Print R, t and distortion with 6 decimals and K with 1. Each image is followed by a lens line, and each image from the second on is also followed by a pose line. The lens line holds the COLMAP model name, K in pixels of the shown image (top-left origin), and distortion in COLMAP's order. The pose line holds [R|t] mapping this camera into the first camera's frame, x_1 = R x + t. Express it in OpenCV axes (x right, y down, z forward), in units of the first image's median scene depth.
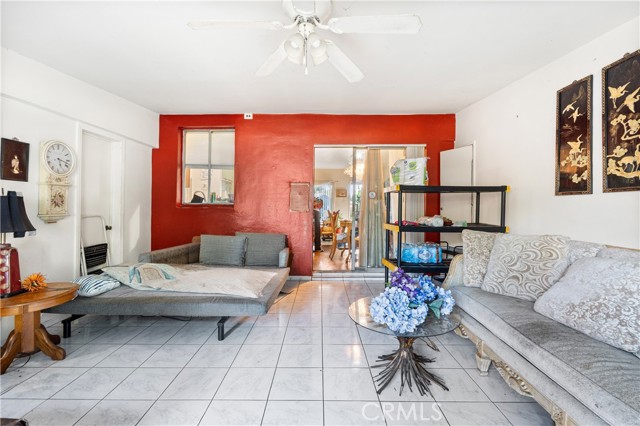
lens RADIAL K [[278.4, 0, 320.6], [0, 278.4, 206.5], [0, 0, 1]] dist [-0.007631, 0.000696]
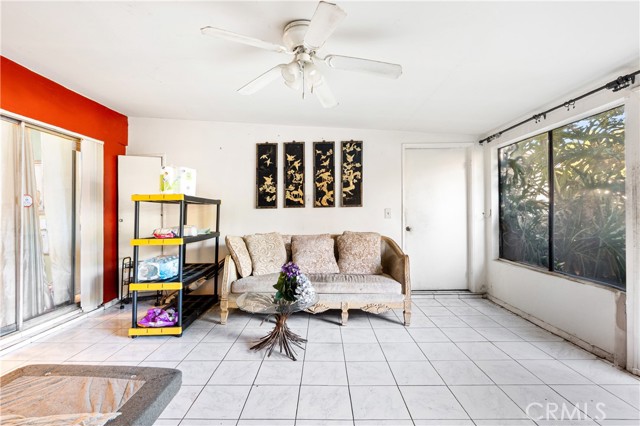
lens RADIAL K [[278.4, 0, 322.0], [0, 278.4, 213.5], [0, 0, 1]] dist [-0.007631, 0.000696]
pose [[-0.009225, 0.002294, 0.999955, -0.830944], [0.016616, 0.999860, -0.002140, -0.002404], [-0.999819, 0.016595, -0.009262, 0.697742]]
